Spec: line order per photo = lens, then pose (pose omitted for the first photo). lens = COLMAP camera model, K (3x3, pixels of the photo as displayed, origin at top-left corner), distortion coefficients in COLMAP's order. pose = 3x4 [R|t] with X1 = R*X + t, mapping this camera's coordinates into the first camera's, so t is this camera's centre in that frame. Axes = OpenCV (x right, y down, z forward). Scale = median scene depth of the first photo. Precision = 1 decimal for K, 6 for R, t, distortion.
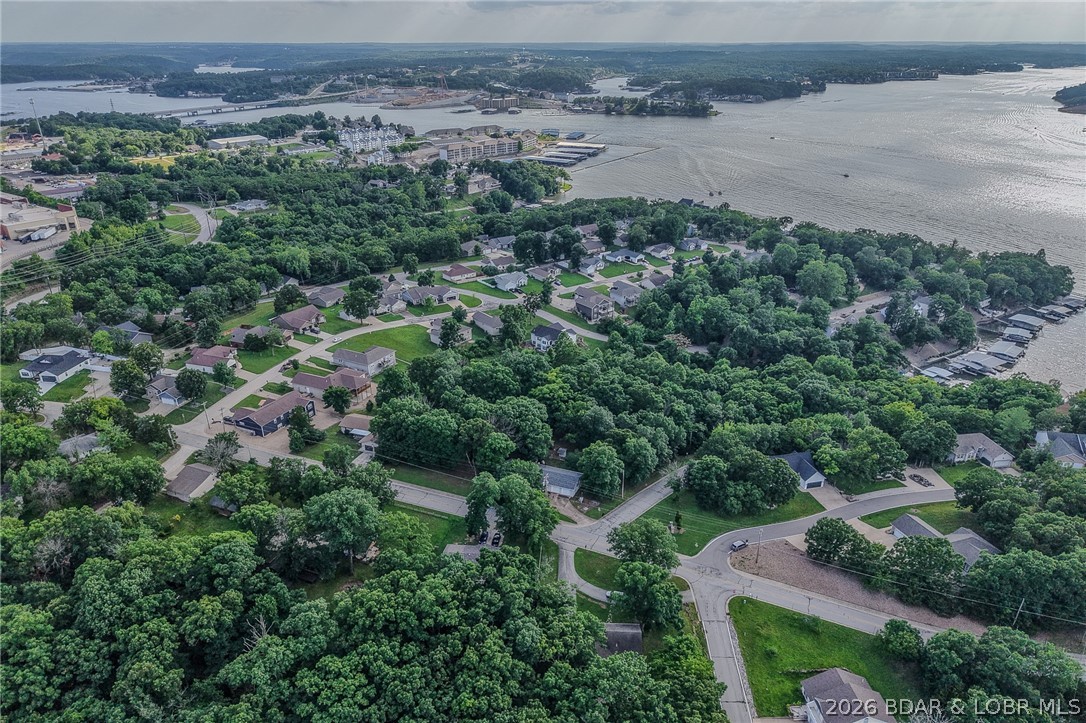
lens RADIAL K [[733.9, 0, 540.1], [0, 733.9, 399.3], [0, 0, 1]] dist [0.015872, -0.017858]
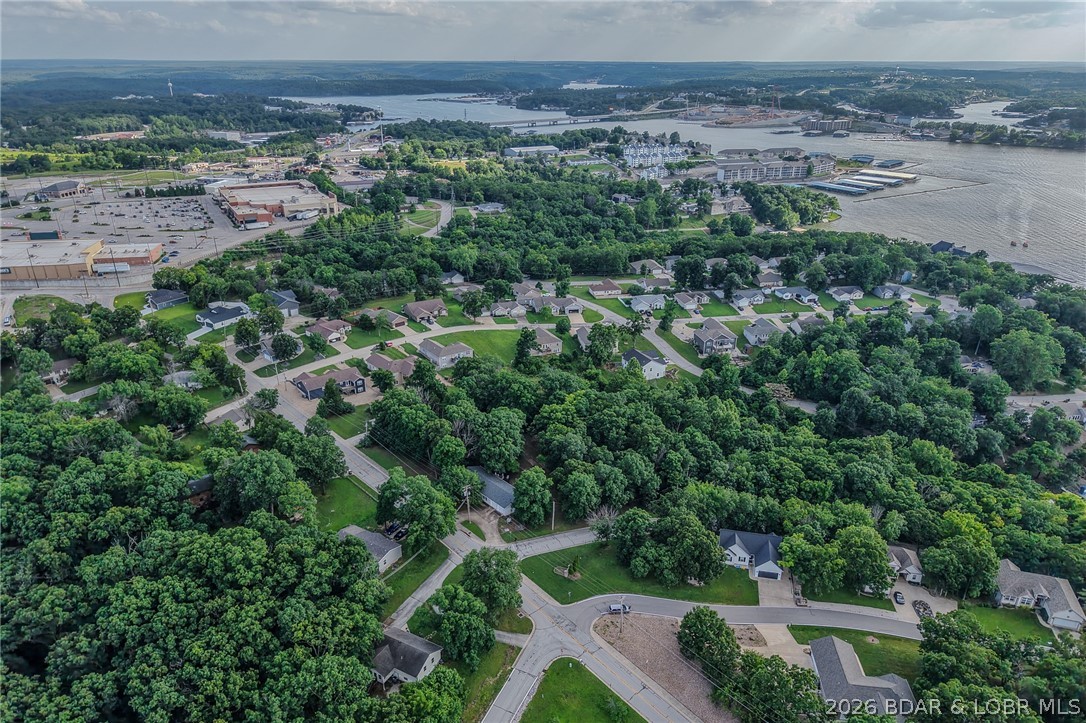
lens RADIAL K [[733.9, 0, 540.1], [0, 733.9, 399.3], [0, 0, 1]] dist [0.015872, -0.017858]
pose [[0.895165, 0.188041, -0.404129, 0.111716], [-0.196447, 0.980290, 0.020989, -0.012407], [0.400111, 0.060601, 0.914461, 0.025707]]
